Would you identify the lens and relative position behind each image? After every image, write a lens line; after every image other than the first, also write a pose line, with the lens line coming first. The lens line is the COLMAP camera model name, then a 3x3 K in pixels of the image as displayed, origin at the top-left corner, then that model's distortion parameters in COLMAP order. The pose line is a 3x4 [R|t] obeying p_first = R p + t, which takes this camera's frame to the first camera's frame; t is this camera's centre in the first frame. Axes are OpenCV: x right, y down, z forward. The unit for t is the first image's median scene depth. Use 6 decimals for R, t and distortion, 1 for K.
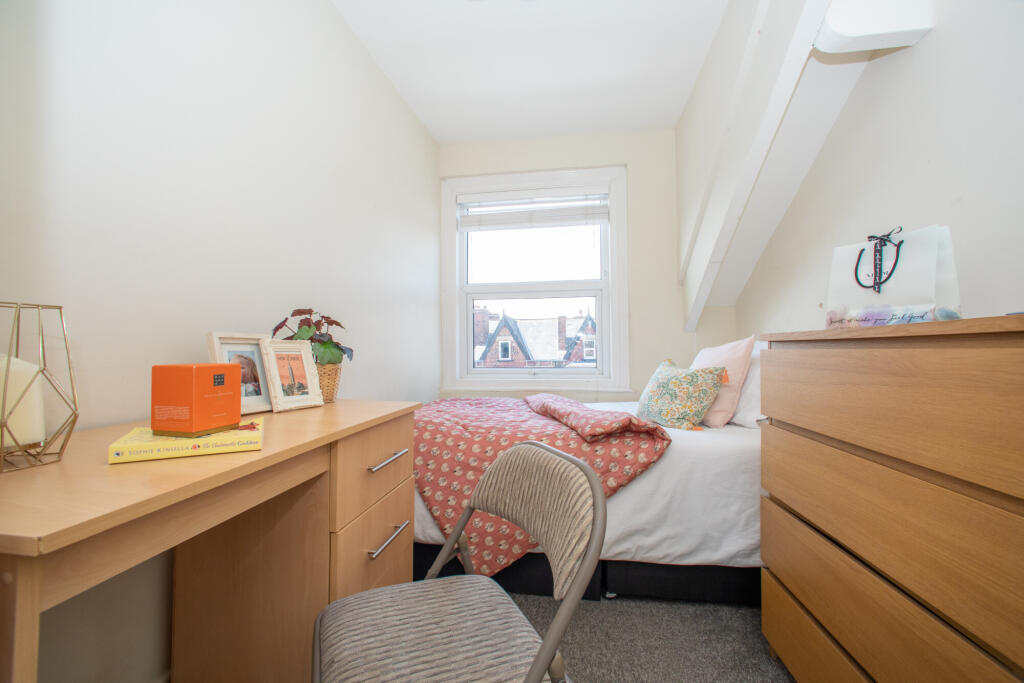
lens RADIAL K [[413.5, 0, 512.0], [0, 413.5, 341.5], [0, 0, 1]] dist [-0.020427, 0.000075]
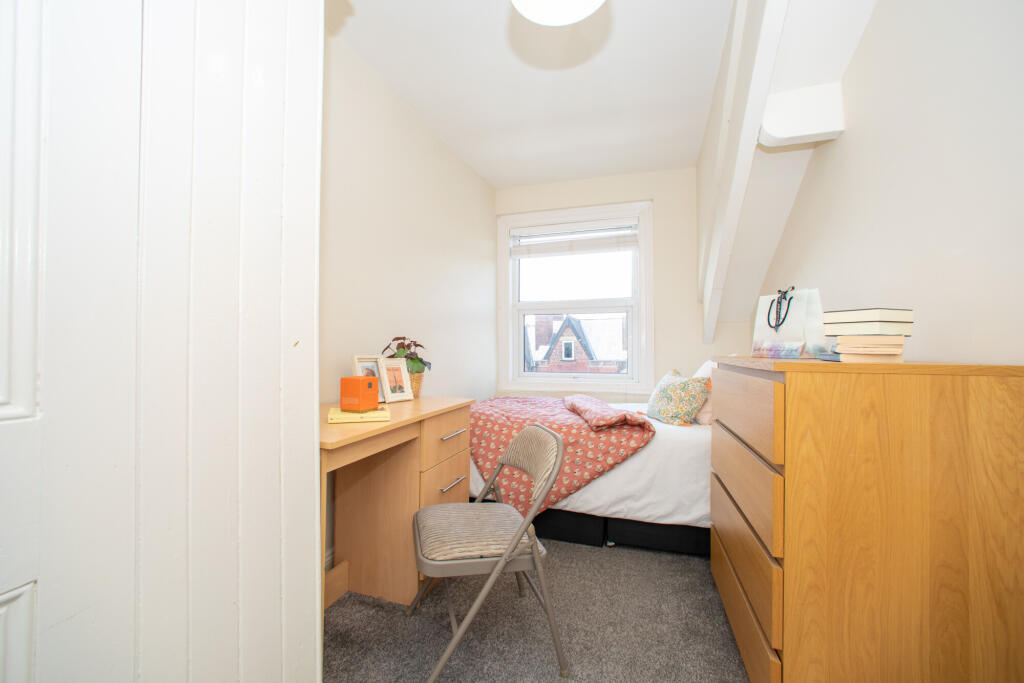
lens RADIAL K [[413.5, 0, 512.0], [0, 413.5, 341.5], [0, 0, 1]] dist [-0.020427, 0.000075]
pose [[0.987364, 0.003162, -0.158437, 0.134839], [-0.002635, 0.999990, 0.003535, -0.060148], [0.158447, -0.003073, 0.987363, -0.410066]]
